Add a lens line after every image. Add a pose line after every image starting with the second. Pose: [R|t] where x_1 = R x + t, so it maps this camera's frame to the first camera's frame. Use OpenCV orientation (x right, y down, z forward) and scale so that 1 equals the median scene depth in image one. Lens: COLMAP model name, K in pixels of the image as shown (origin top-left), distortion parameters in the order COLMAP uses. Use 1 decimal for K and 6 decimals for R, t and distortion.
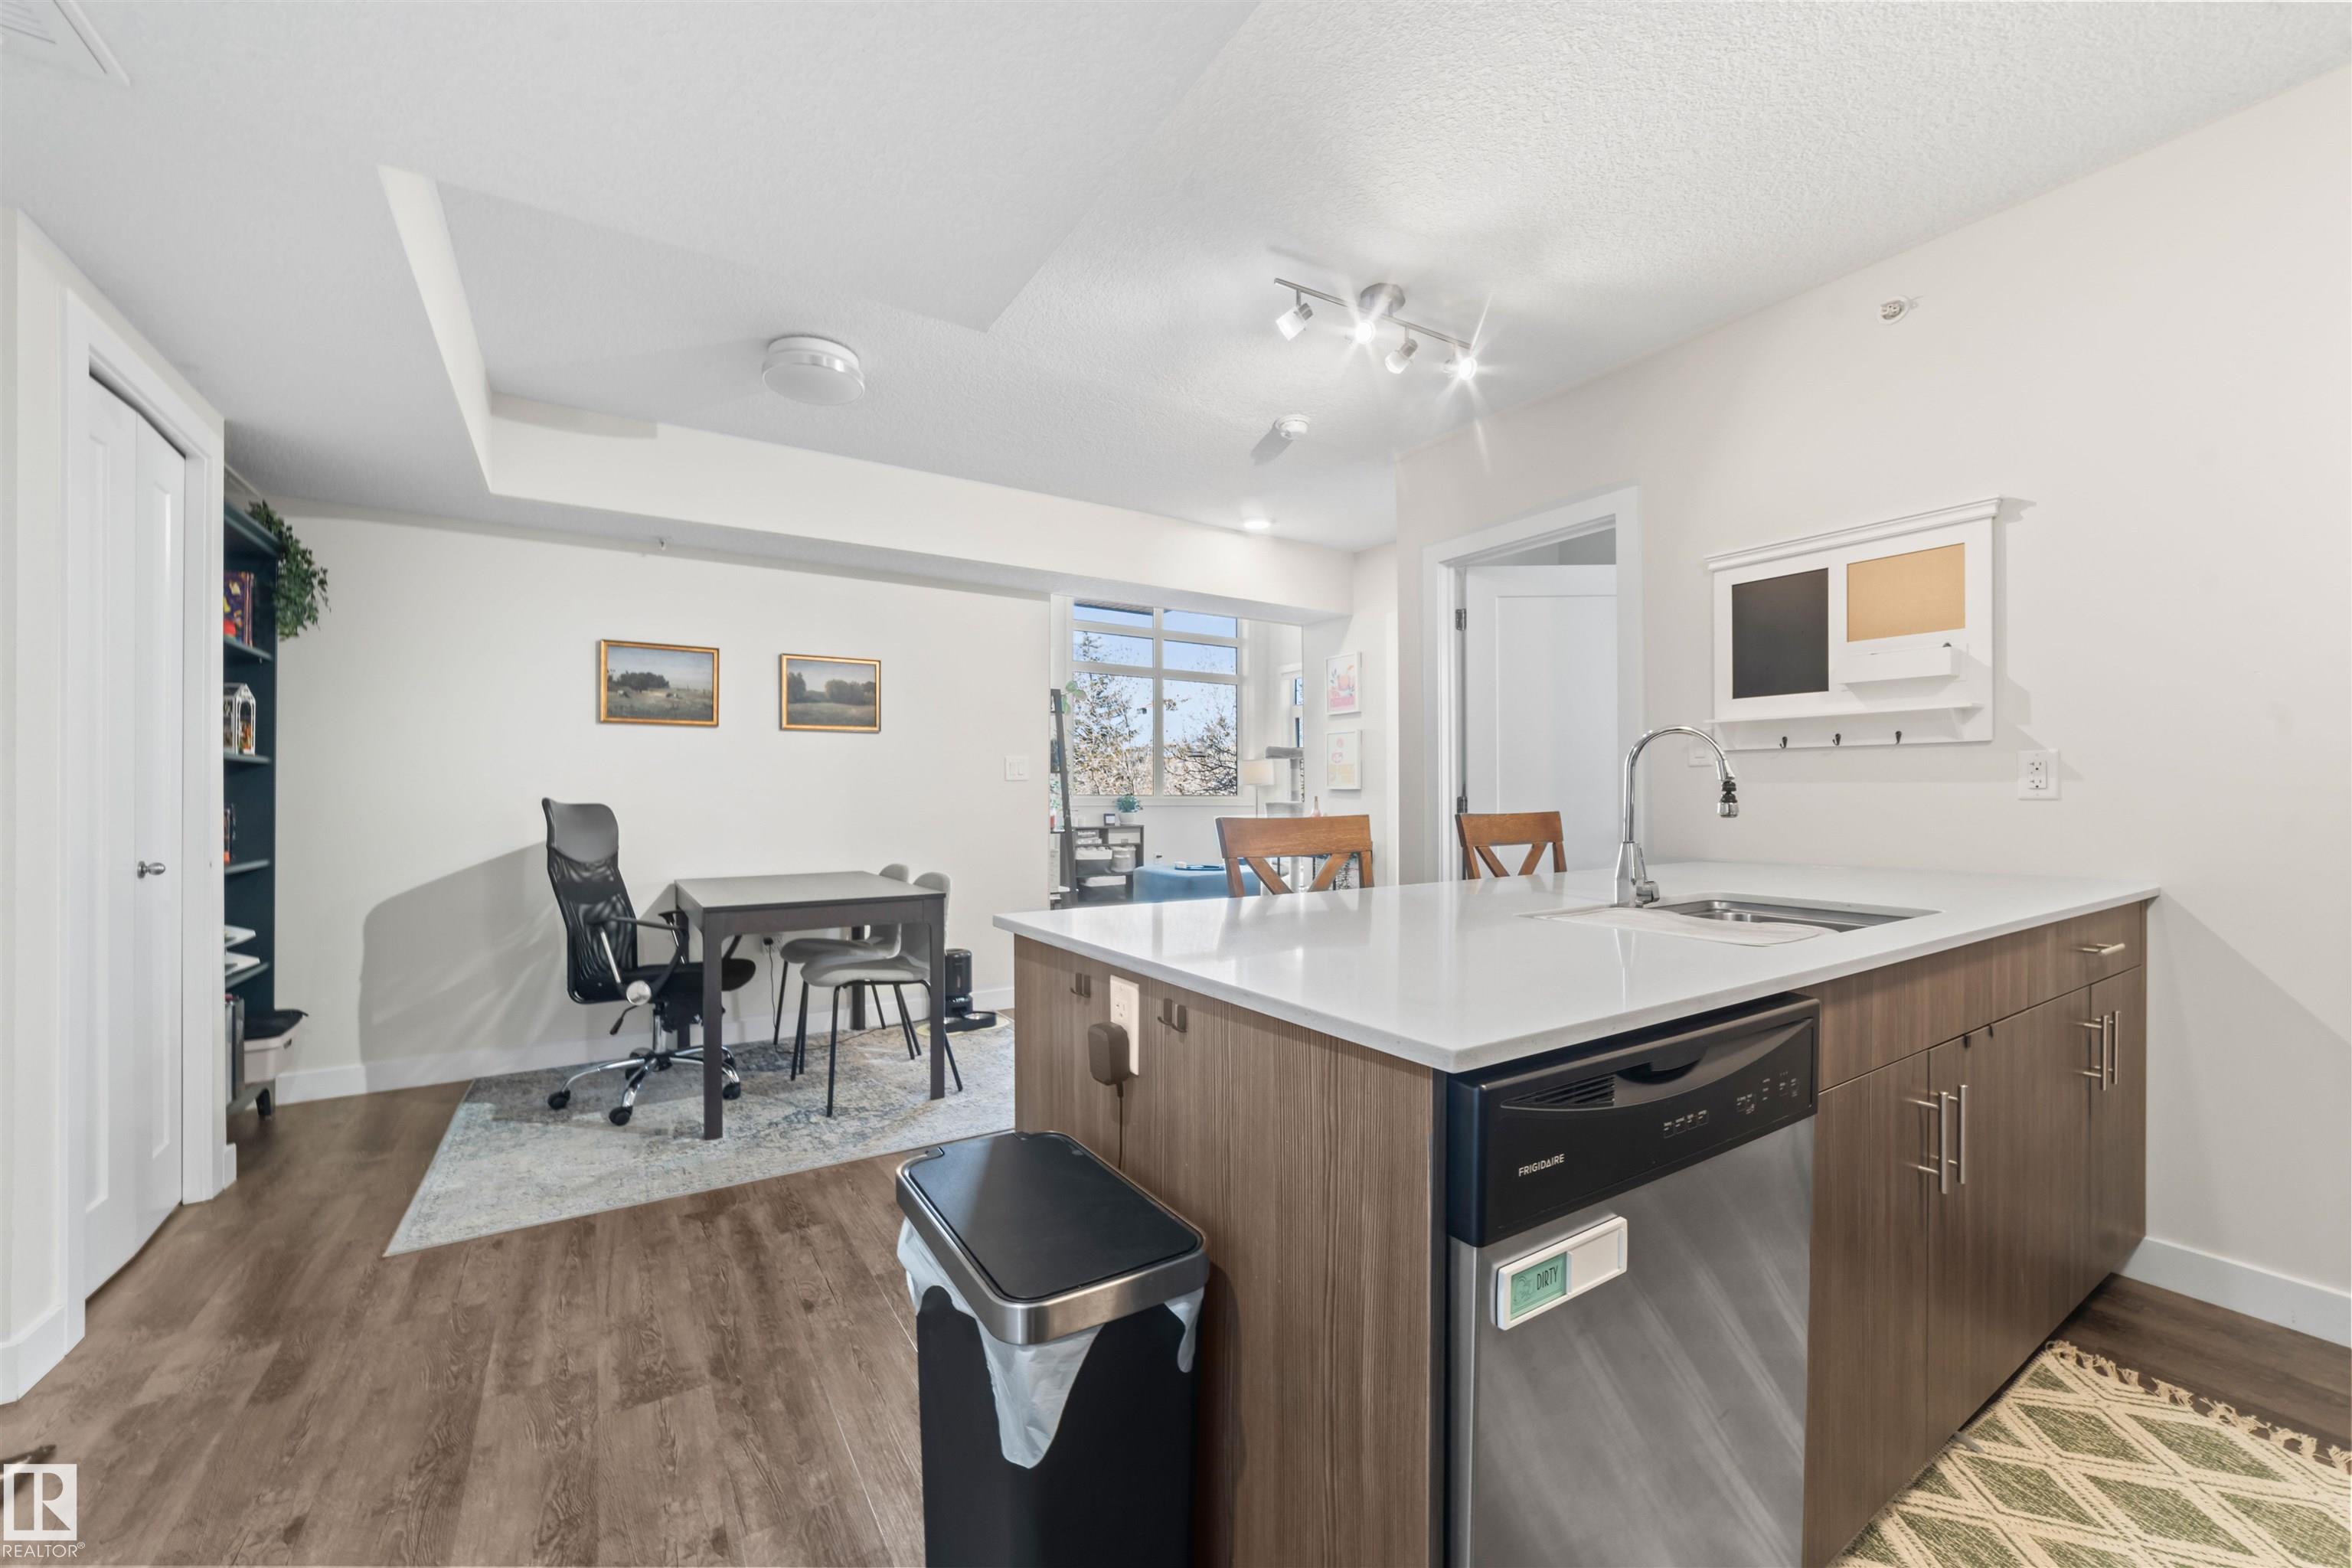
lens RADIAL K [[917.5, 0, 1178.1], [0, 917.5, 793.6], [0, 0, 1]] dist [-0.021484, 0.007585]
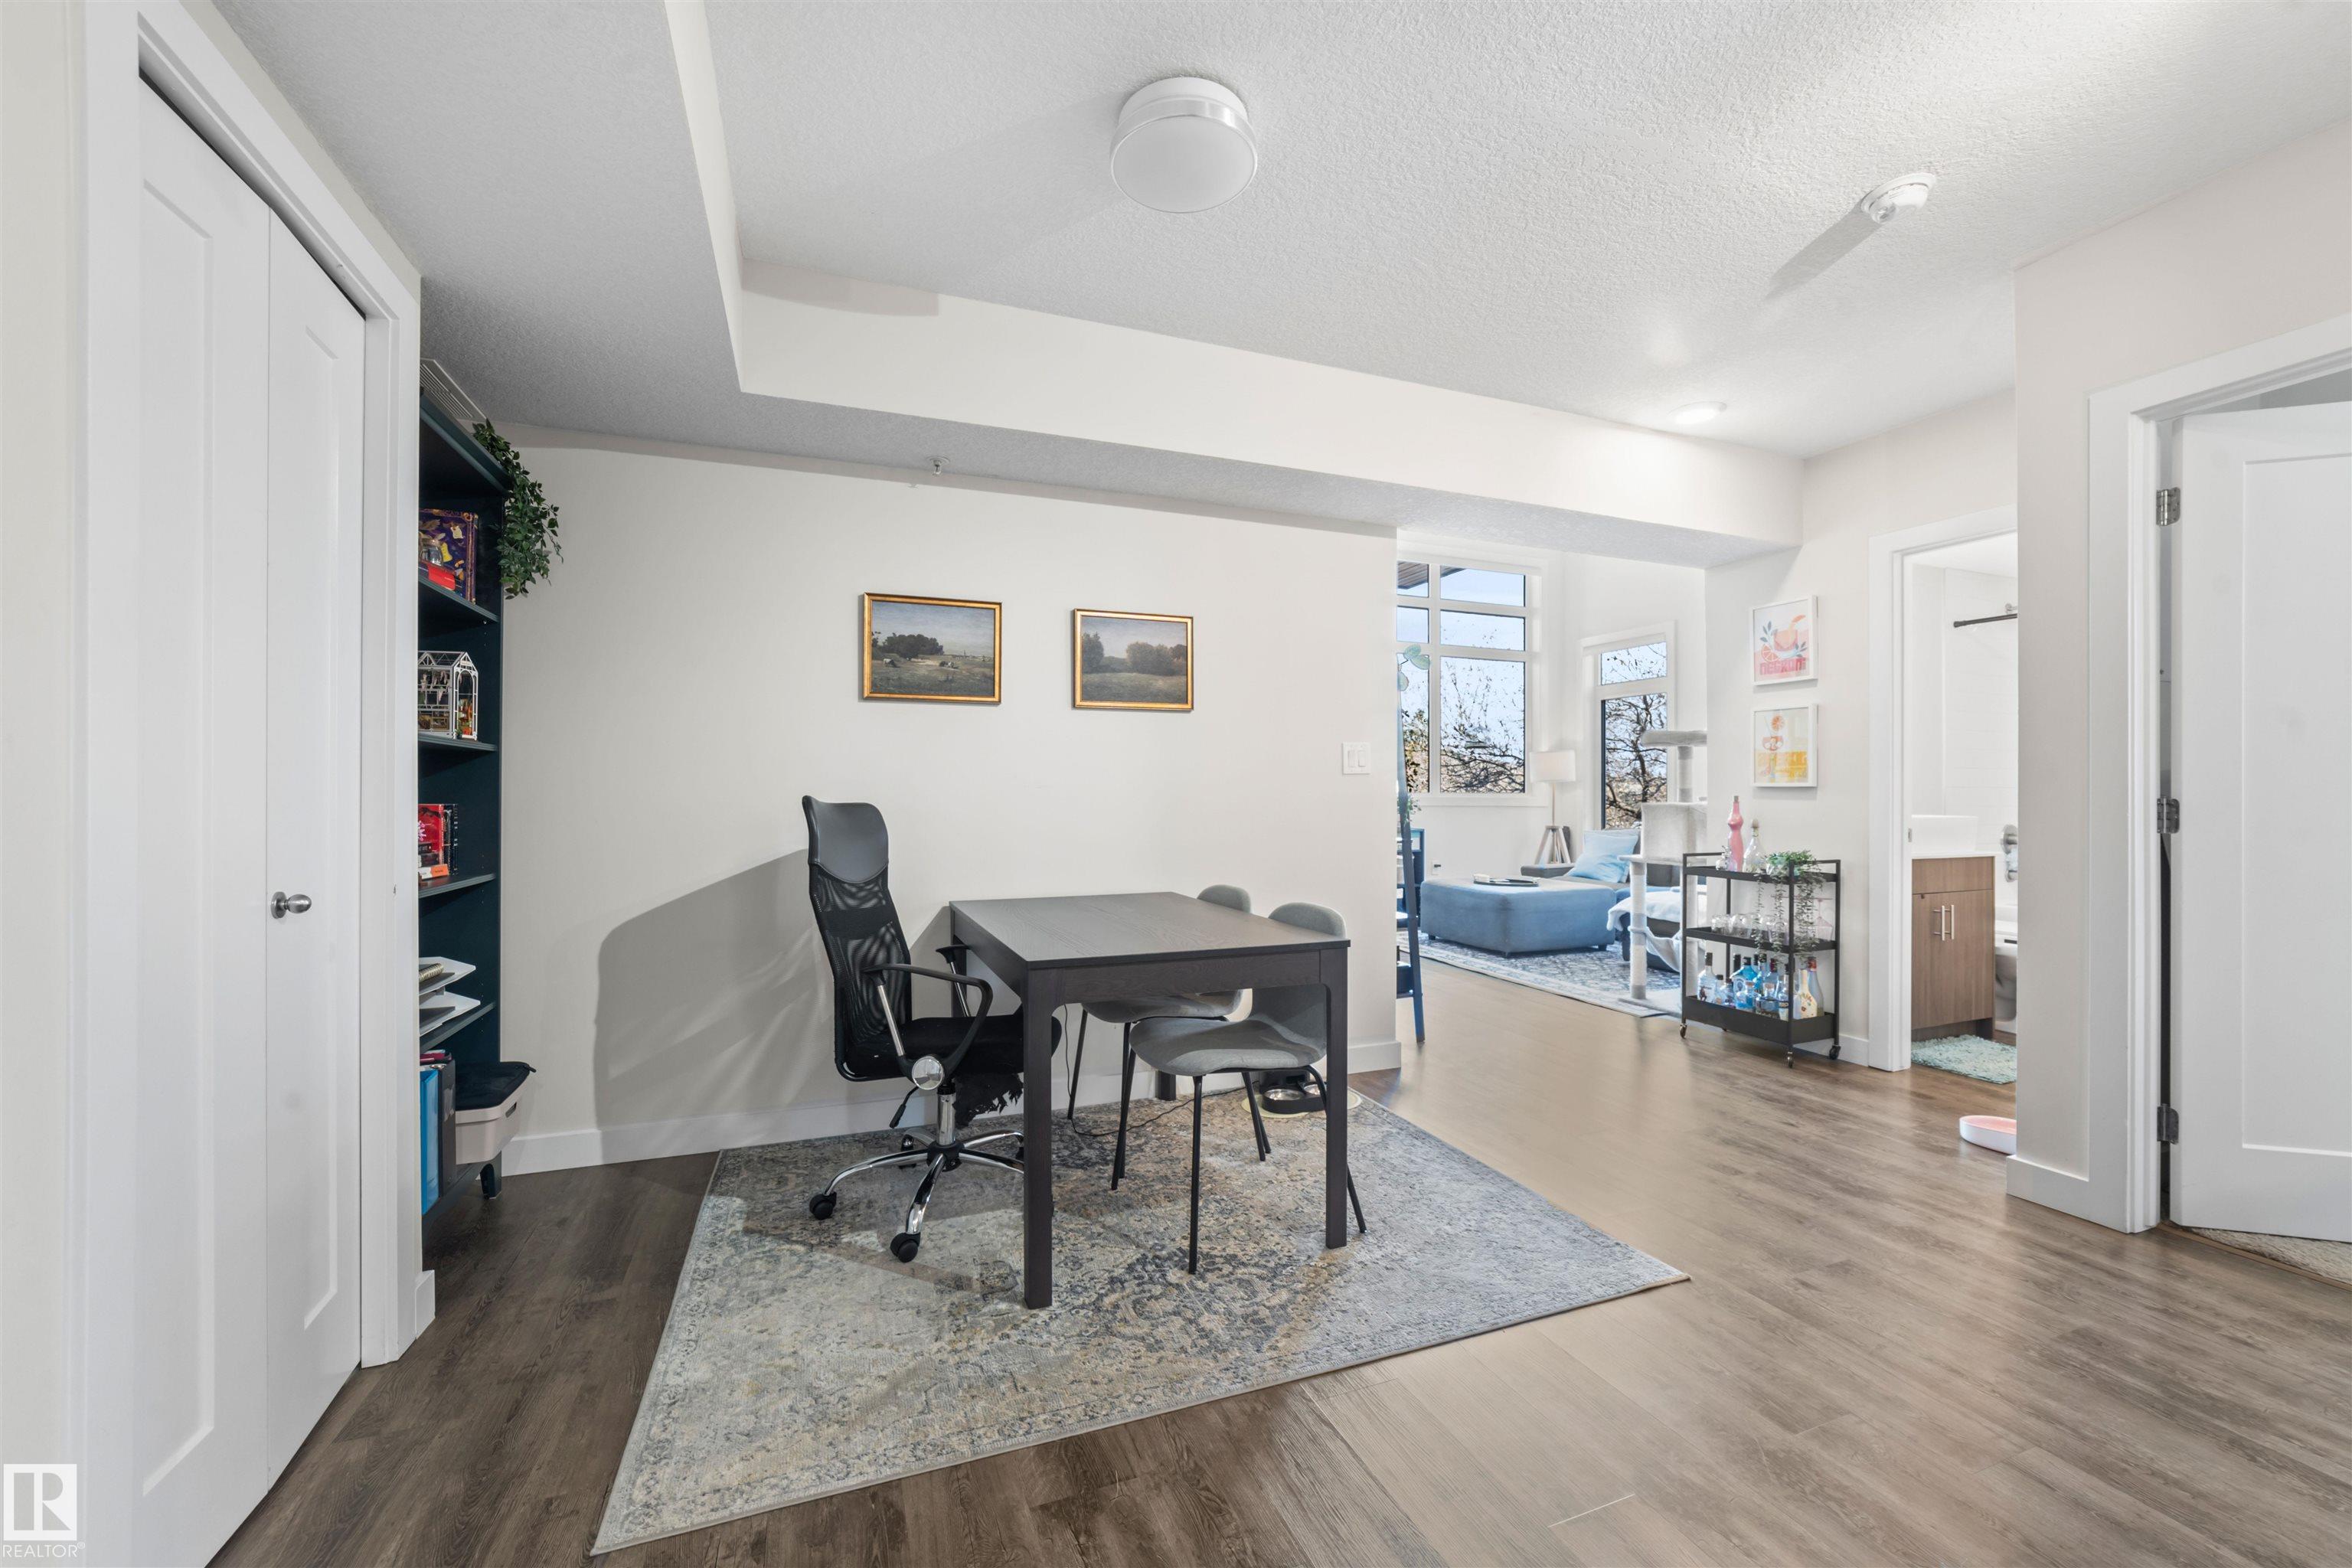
lens RADIAL K [[929.0, 0, 1170.6], [0, 929.0, 795.6], [0, 0, 1]] dist [-0.025280, 0.007418]
pose [[0.978855, 0.001992, -0.204543, -0.254540], [-0.001397, 0.999994, 0.003055, 0.001827], [0.204548, -0.002705, 0.978853, 0.328076]]
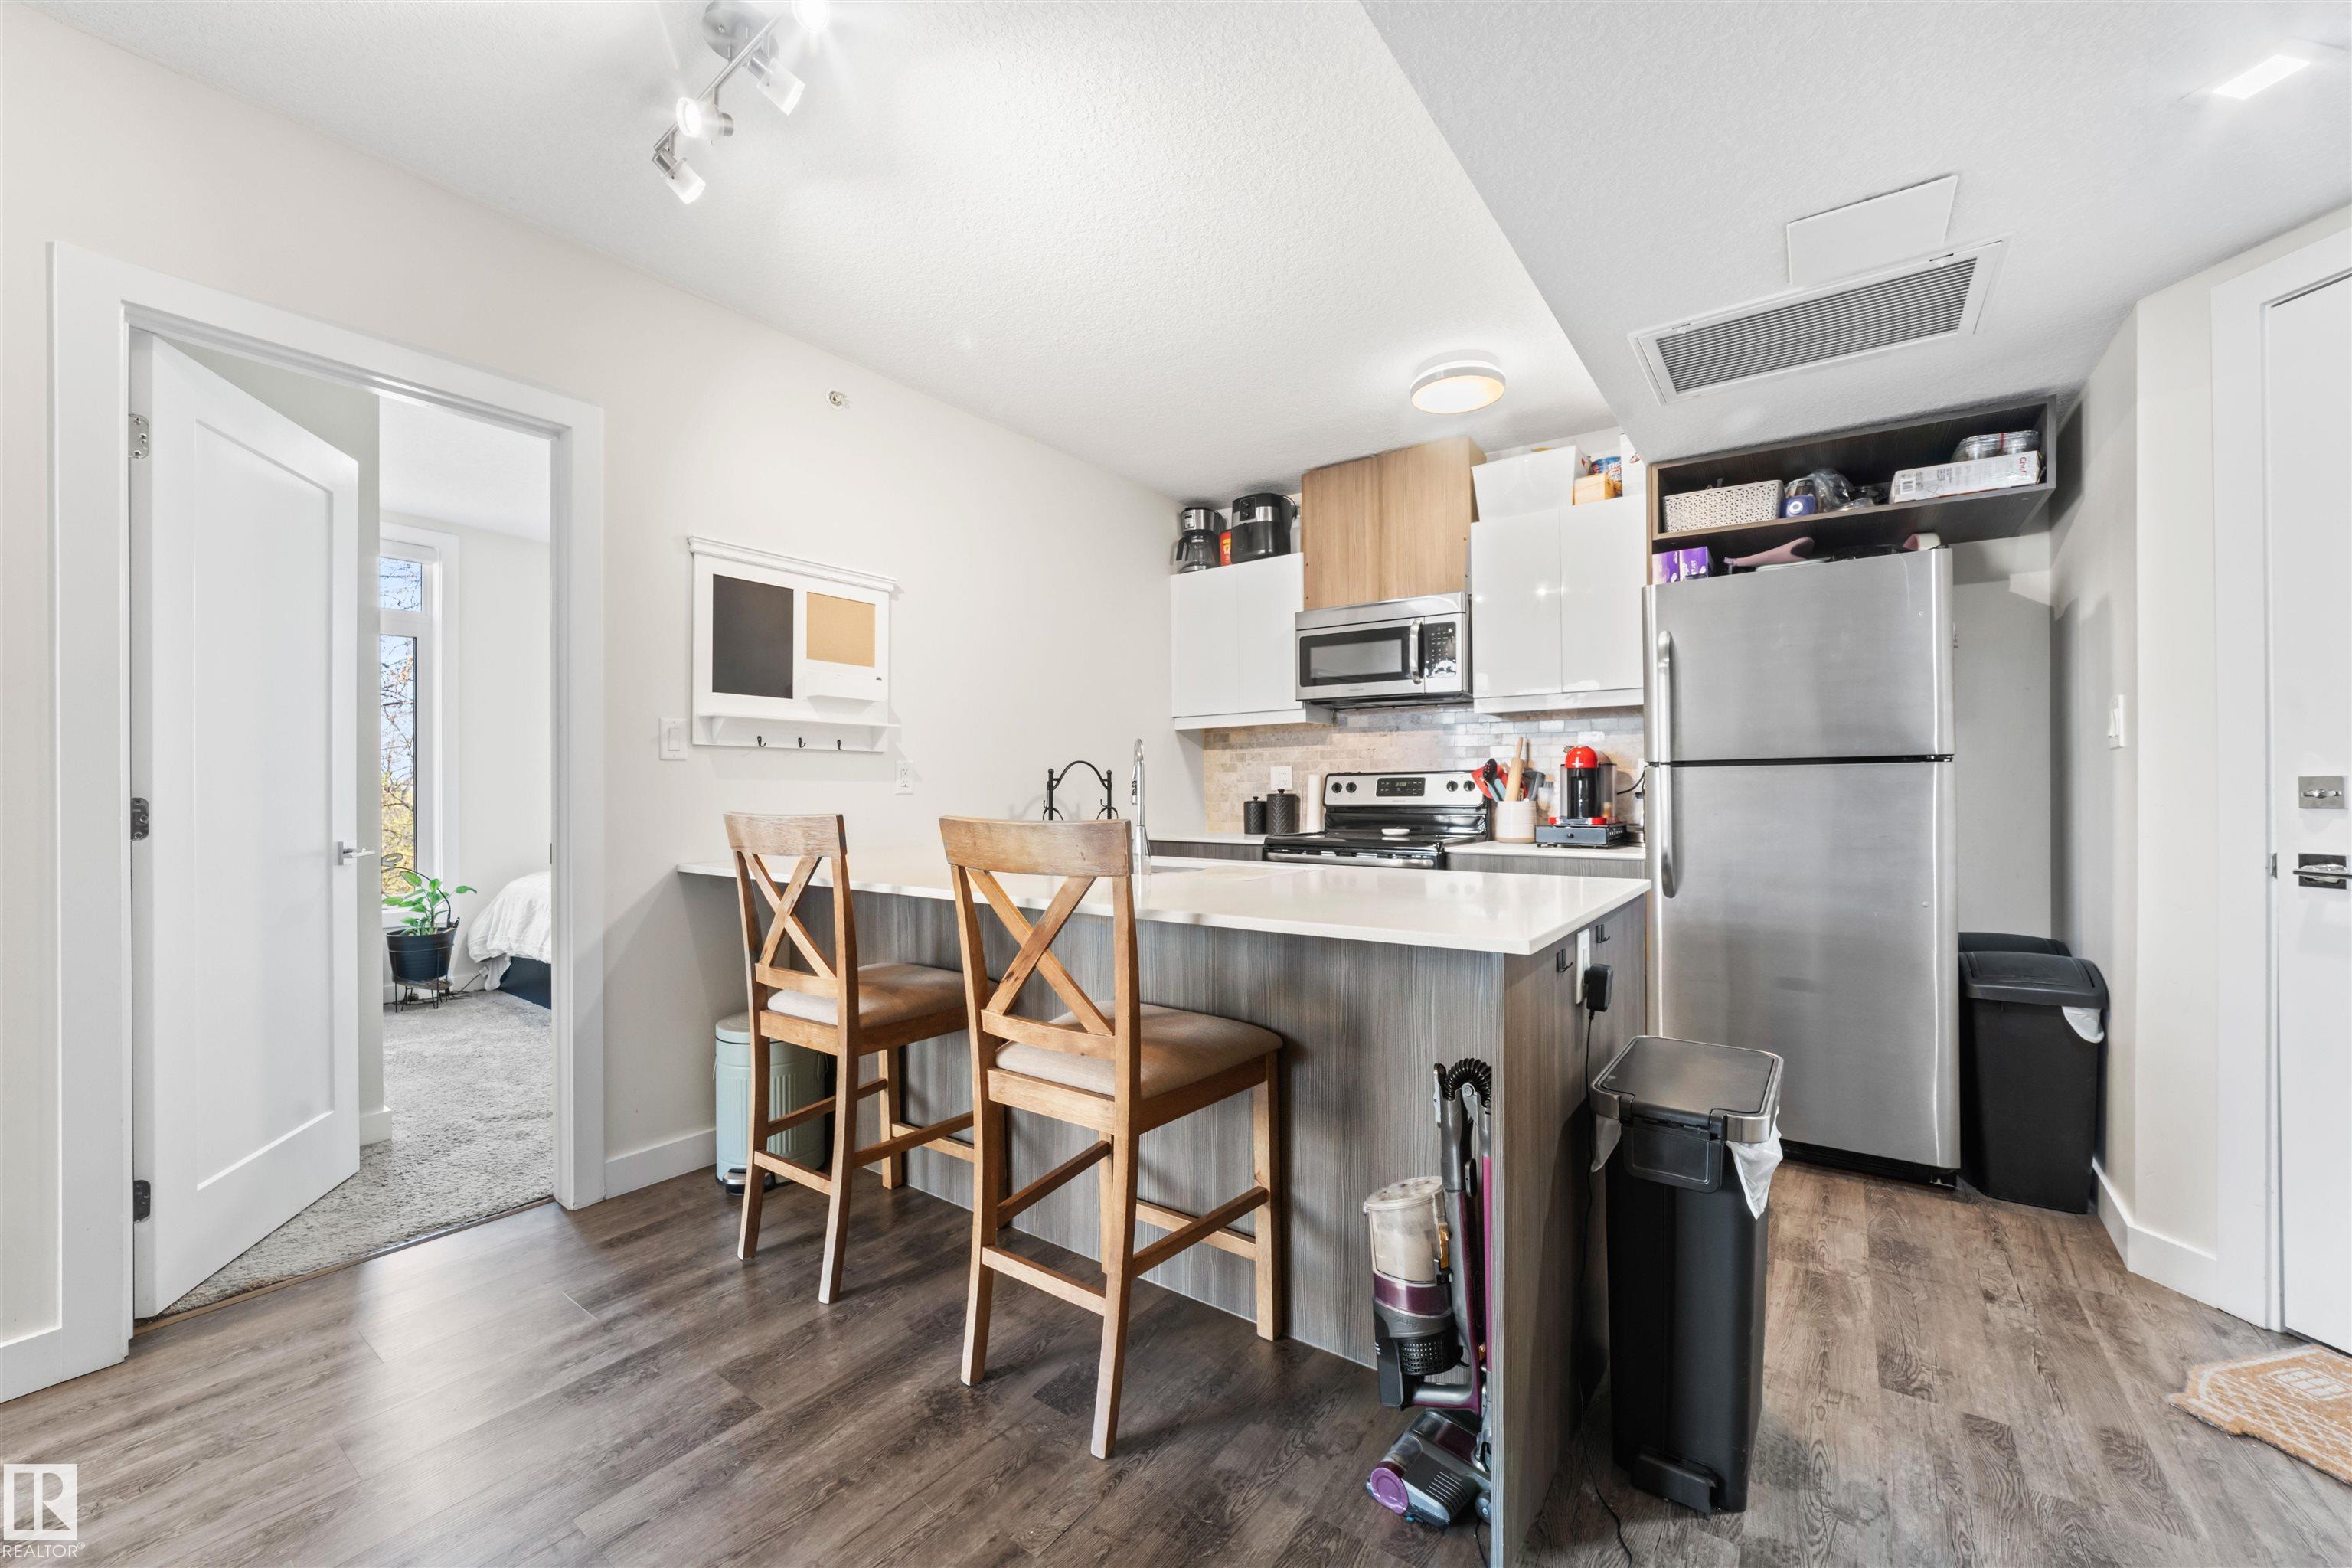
lens RADIAL K [[917.5, 0, 1178.1], [0, 917.5, 793.6], [0, 0, 1]] dist [-0.021484, 0.007585]
pose [[-0.360699, -0.001419, 0.932681, -0.407021], [-0.000235, 0.999999, 0.001431, 0.001332], [-0.932682, 0.000297, -0.360699, 0.779294]]
